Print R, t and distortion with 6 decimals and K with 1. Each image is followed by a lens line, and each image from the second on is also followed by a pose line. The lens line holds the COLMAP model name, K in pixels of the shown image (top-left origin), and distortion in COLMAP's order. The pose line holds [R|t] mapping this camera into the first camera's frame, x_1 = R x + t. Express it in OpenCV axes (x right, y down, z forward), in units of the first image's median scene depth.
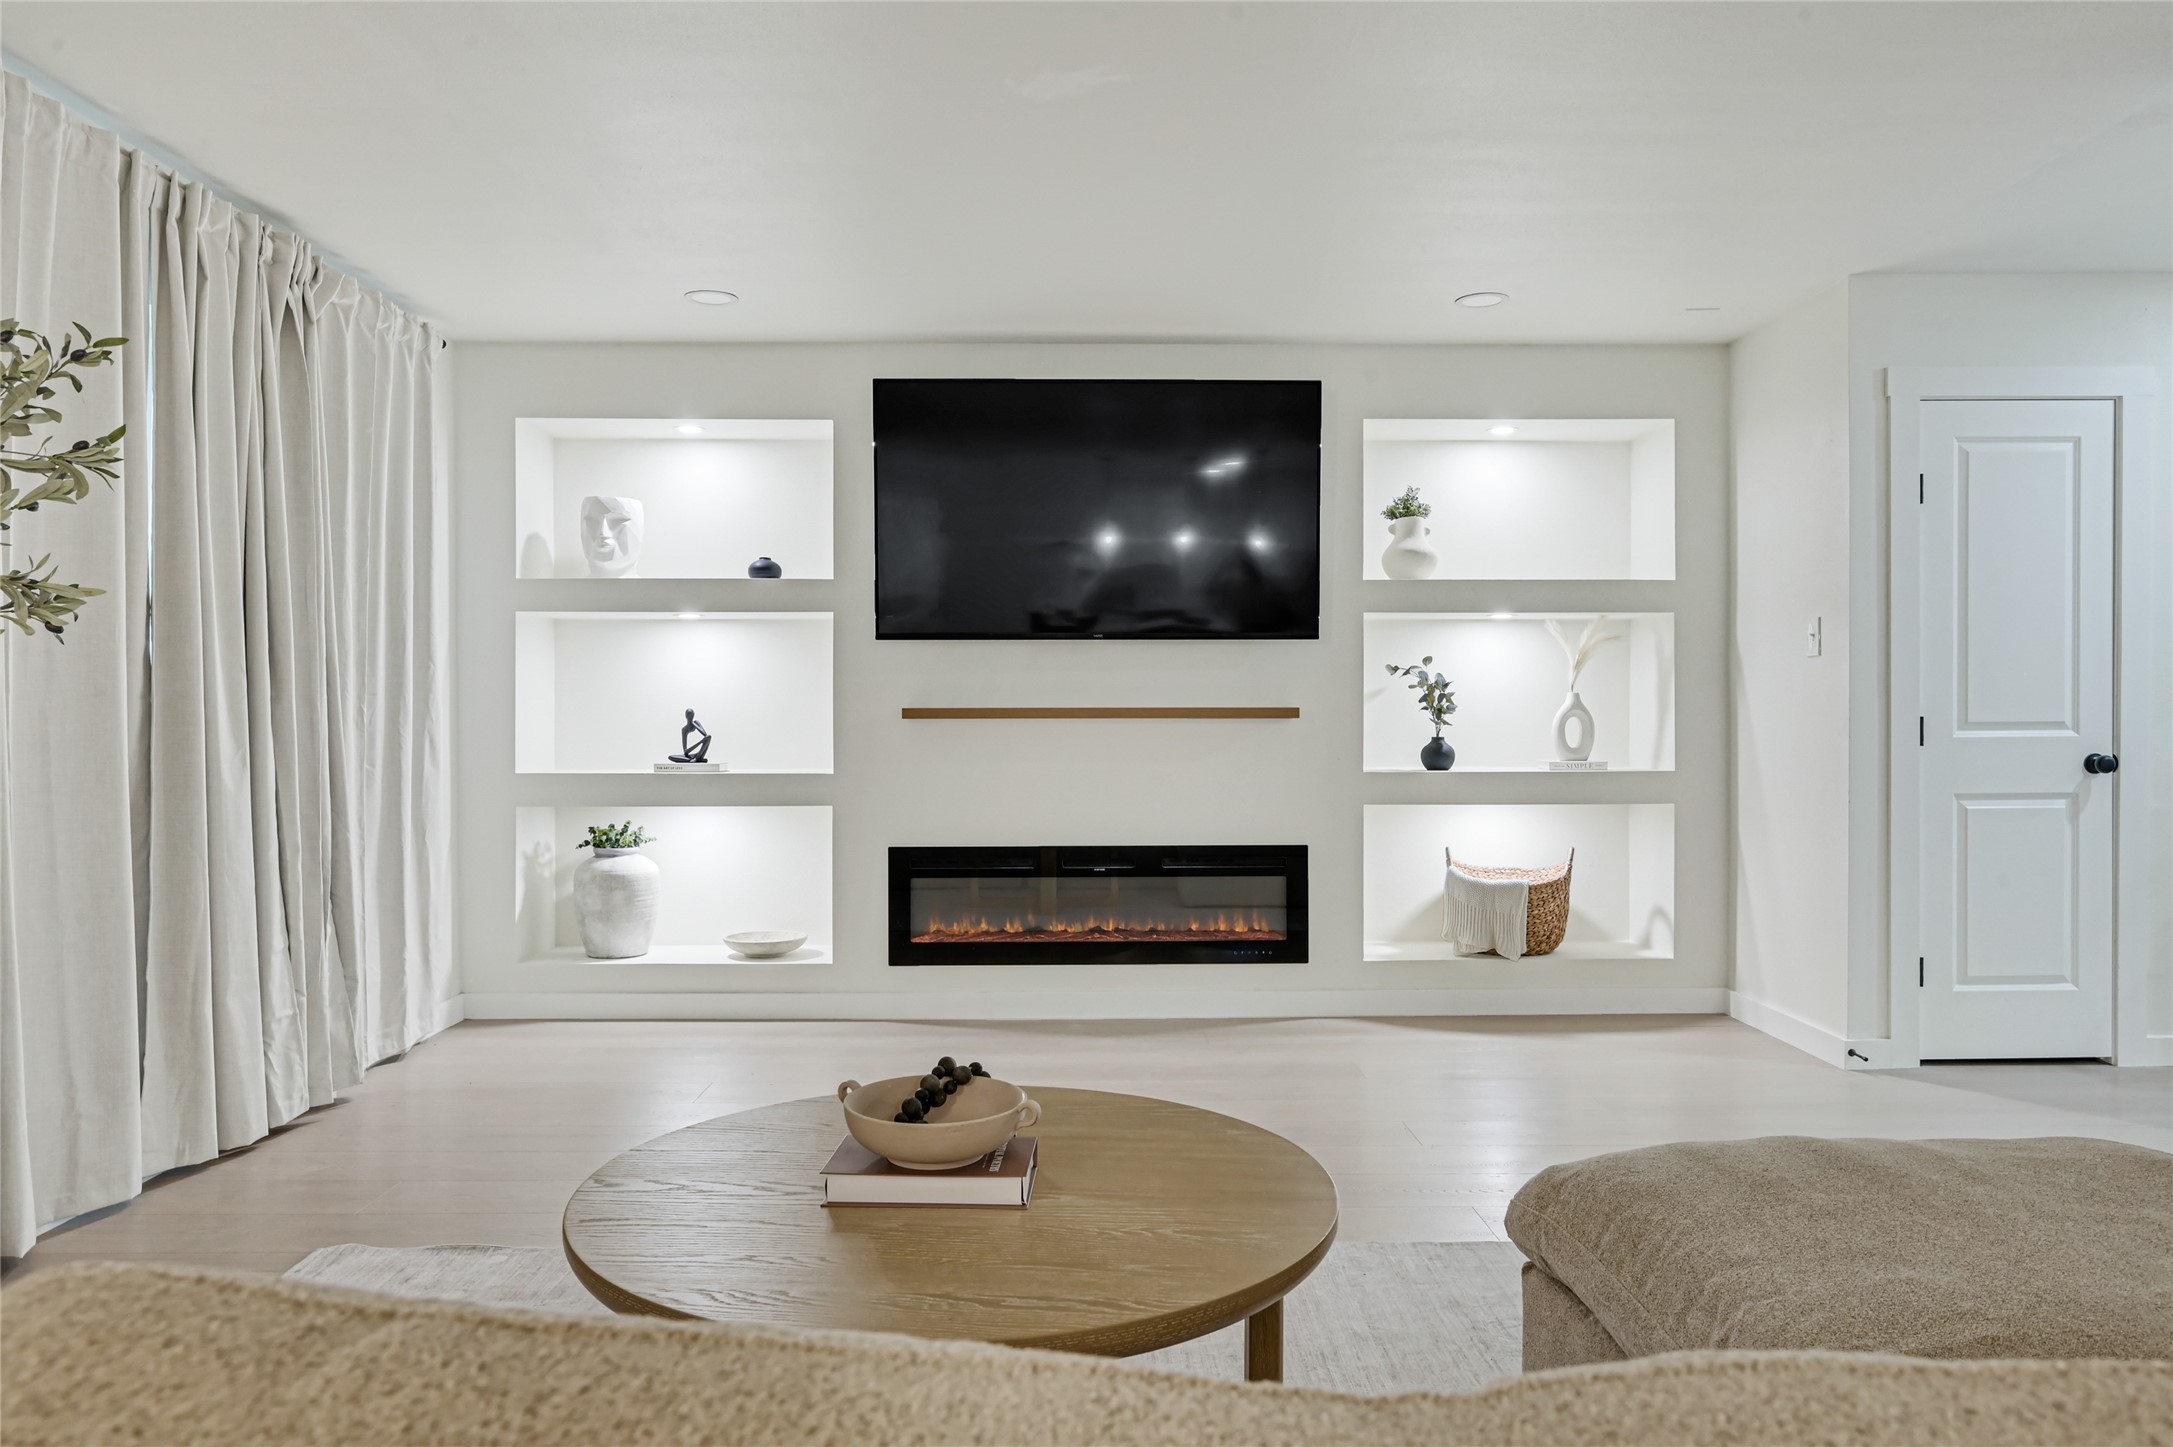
lens RADIAL K [[1538.9, 0, 1071.9], [0, 1538.9, 738.7], [0, 0, 1]] dist [0.000922, 0.004272]
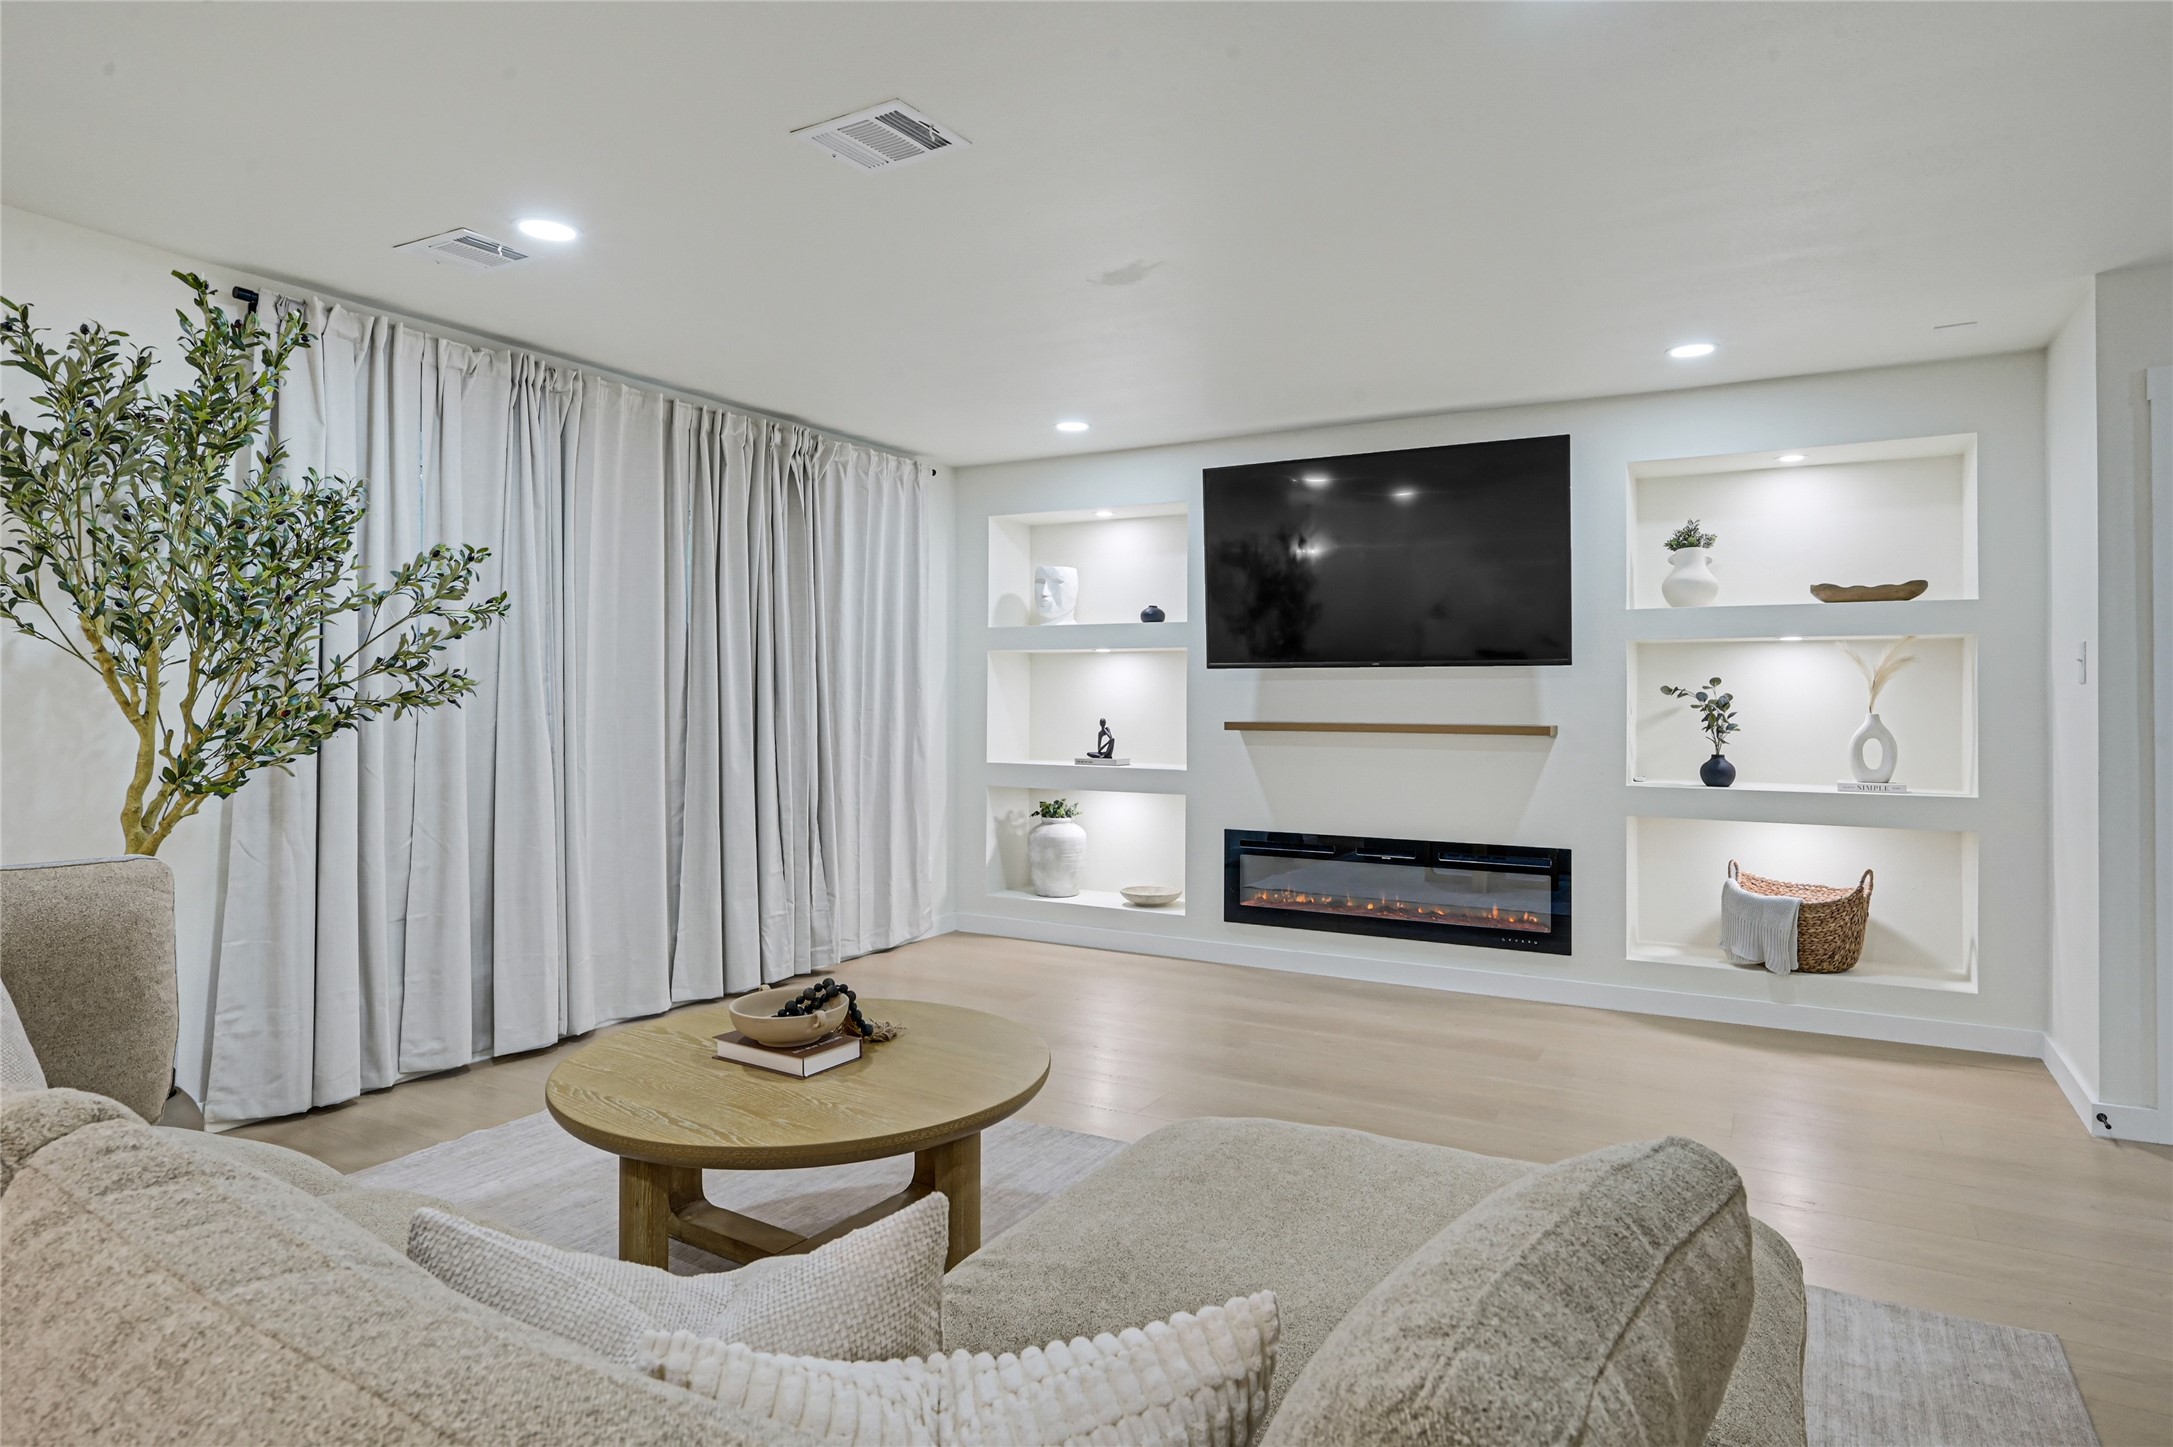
lens RADIAL K [[1303.5, 0, 1083.6], [0, 1303.5, 708.6], [0, 0, 1]] dist [0.001326, -0.000064]
pose [[0.846320, 0.009981, -0.532581, 0.353533], [-0.012200, 0.999925, -0.000649, -0.027590], [0.532534, 0.007047, 0.846379, 0.013895]]
